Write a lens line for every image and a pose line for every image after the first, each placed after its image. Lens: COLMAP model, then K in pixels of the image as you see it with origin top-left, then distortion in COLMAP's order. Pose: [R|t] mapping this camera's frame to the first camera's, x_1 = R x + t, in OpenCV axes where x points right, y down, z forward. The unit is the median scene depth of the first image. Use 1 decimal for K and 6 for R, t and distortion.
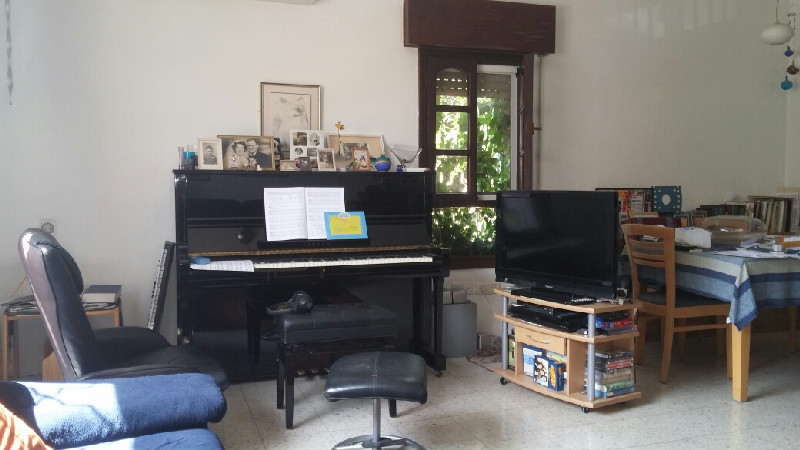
lens RADIAL K [[696.8, 0, 400.0], [0, 696.8, 225.0], [0, 0, 1]] dist [0.076296, -0.010571]
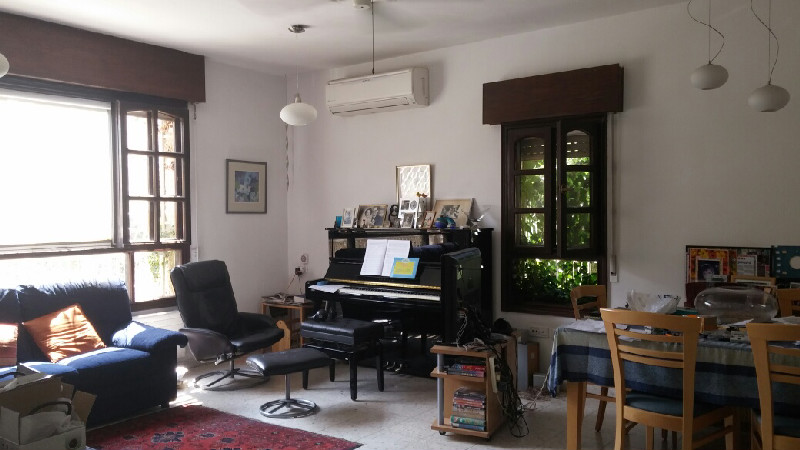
lens RADIAL K [[696.8, 0, 400.0], [0, 696.8, 225.0], [0, 0, 1]] dist [0.076296, -0.010571]
pose [[0.523600, 0.012827, -0.851867, 1.089011], [-0.039765, 0.999165, -0.009397, -0.070667], [0.851035, 0.038795, 0.523673, 0.258643]]
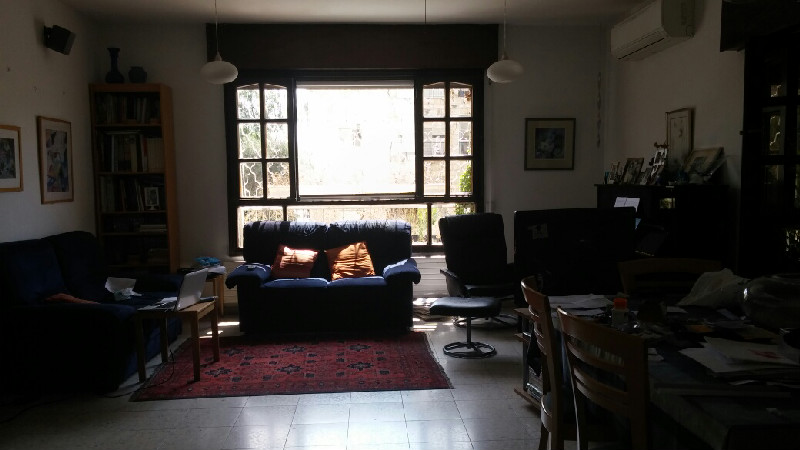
lens RADIAL K [[696.8, 0, 400.0], [0, 696.8, 225.0], [0, 0, 1]] dist [0.076296, -0.010571]
pose [[-0.330456, 0.067724, -0.941389, 1.212669], [-0.038697, 0.995611, 0.085209, -0.095904], [0.943028, 0.064587, -0.326385, 1.011703]]
